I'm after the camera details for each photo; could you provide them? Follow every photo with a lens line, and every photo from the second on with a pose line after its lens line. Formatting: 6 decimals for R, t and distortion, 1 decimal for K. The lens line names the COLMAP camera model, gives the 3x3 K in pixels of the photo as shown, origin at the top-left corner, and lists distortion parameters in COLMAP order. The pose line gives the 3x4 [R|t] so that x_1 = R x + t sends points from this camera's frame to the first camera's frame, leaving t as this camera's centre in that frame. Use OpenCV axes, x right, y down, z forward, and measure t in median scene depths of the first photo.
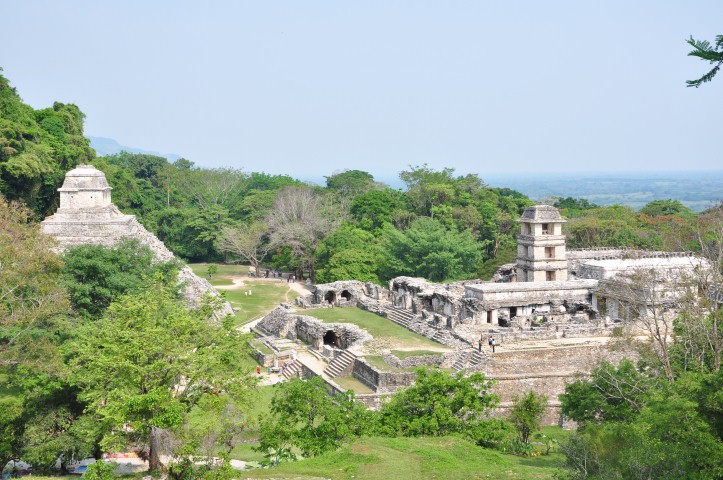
lens RADIAL K [[967.0, 0, 359.6], [0, 967.0, 244.4], [0, 0, 1]] dist [0.117690, 0.000000]
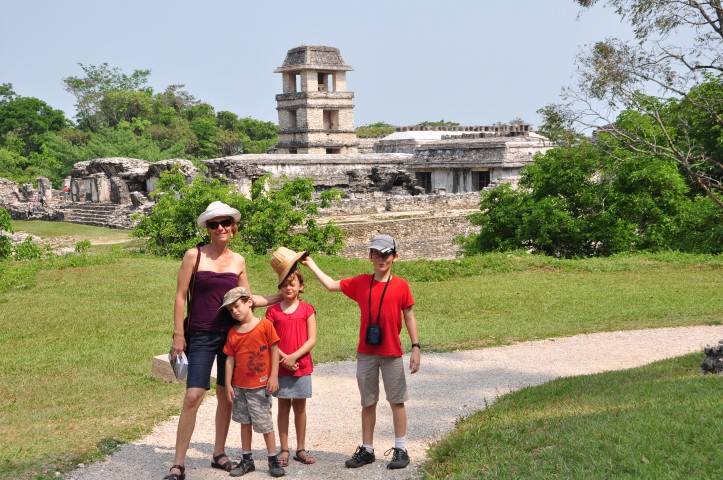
lens RADIAL K [[1184.1, 0, 360.9], [0, 1184.1, 241.8], [0, 0, 1]] dist [0.277459, 0.000000]
pose [[0.958528, -0.032313, 0.283161, -0.004797], [0.037321, 0.999228, -0.012307, 0.097049], [-0.282544, 0.022364, 0.958994, 0.261404]]
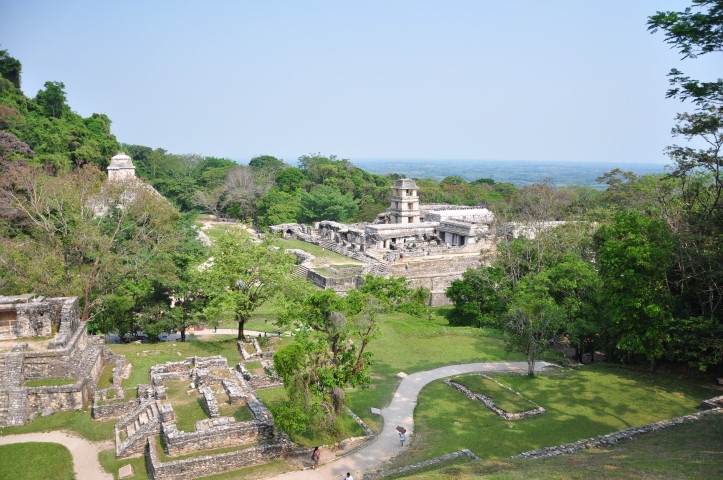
lens RADIAL K [[584.2, 0, 362.1], [0, 584.2, 243.8], [0, 0, 1]] dist [-0.130855, 0.051203]
pose [[0.982589, -0.012528, 0.185367, -0.080659], [-0.001235, 0.997261, 0.073947, -0.001698], [-0.185786, -0.072889, 0.979883, -0.003306]]
